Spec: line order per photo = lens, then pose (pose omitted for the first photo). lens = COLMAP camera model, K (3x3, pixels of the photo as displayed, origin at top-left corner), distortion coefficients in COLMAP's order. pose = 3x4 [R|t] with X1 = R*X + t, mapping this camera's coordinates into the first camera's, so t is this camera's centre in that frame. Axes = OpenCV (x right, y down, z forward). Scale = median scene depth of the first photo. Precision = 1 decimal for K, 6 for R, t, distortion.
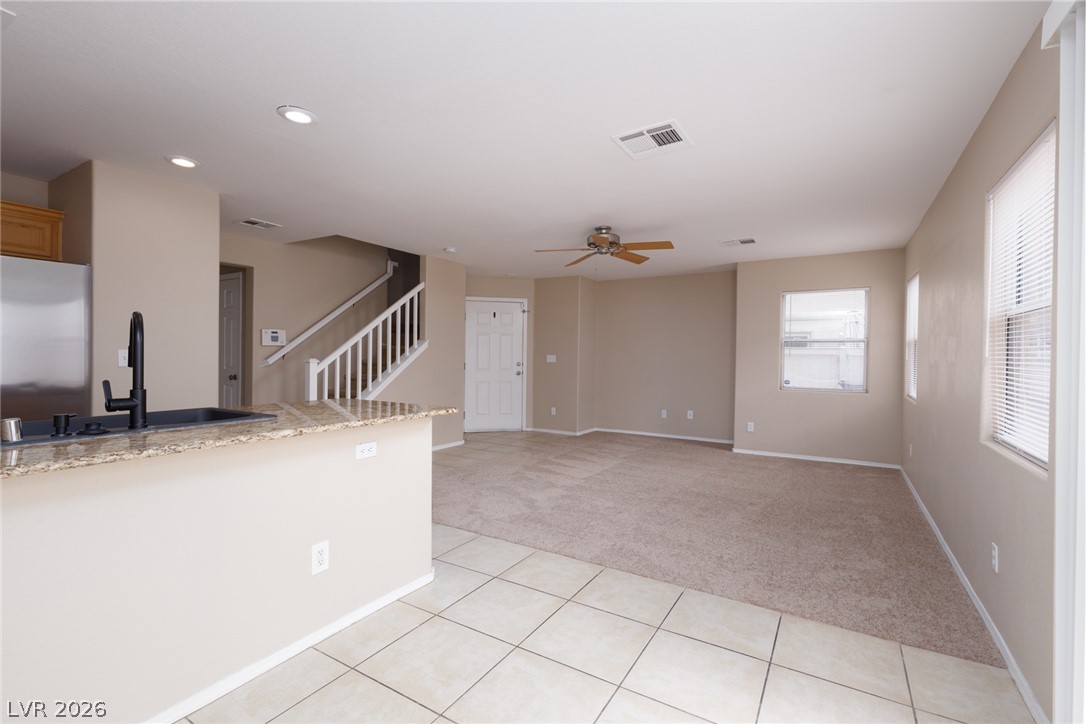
lens RADIAL K [[484.6, 0, 541.9], [0, 484.6, 359.2], [0, 0, 1]] dist [0.003419, 0.000591]
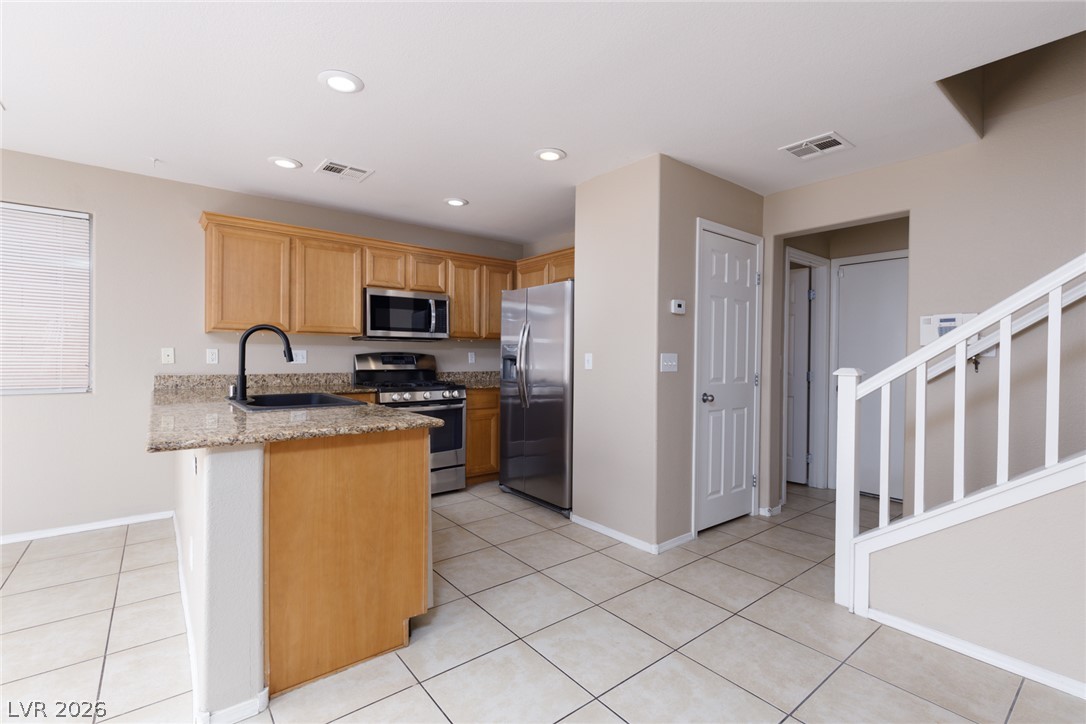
lens RADIAL K [[484.6, 0, 541.9], [0, 484.6, 359.2], [0, 0, 1]] dist [0.003419, 0.000591]
pose [[-0.342948, -0.009277, -0.939309, 0.081987], [-0.022184, 0.999752, -0.001774, -0.001703], [0.939093, 0.020229, -0.343069, 0.687310]]
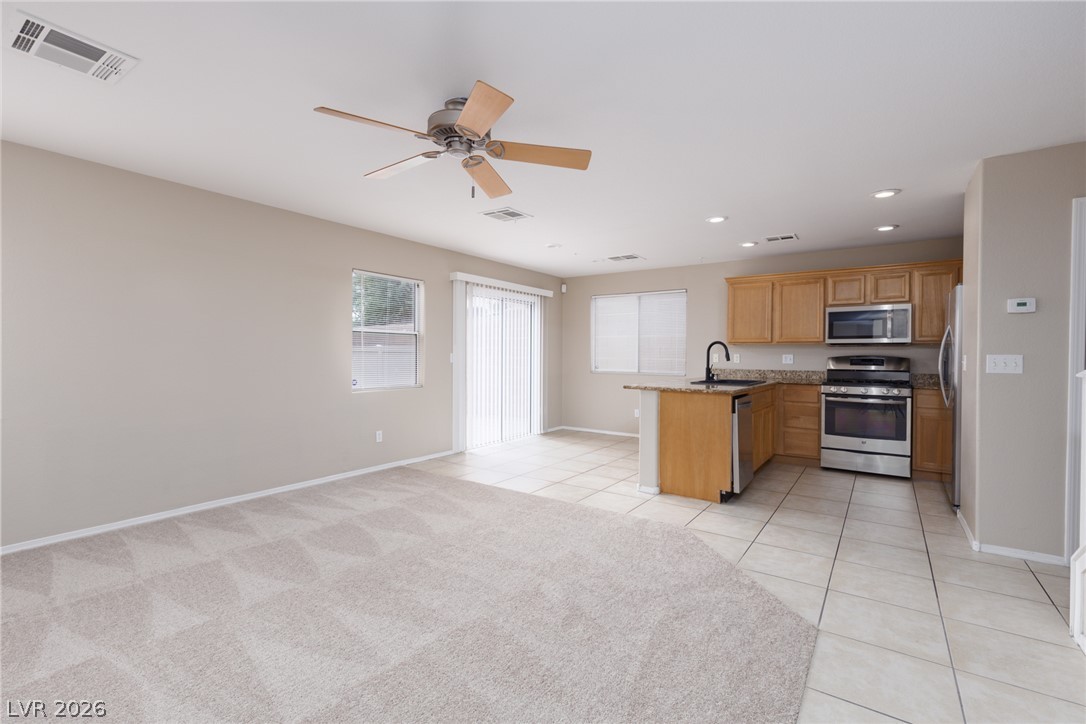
lens RADIAL K [[484.6, 0, 541.9], [0, 484.6, 359.2], [0, 0, 1]] dist [0.003419, 0.000591]
pose [[-0.997409, -0.020090, 0.069072, -0.001053], [-0.018820, 0.999643, 0.018988, -0.007592], [-0.069429, 0.017639, -0.997431, 1.158635]]
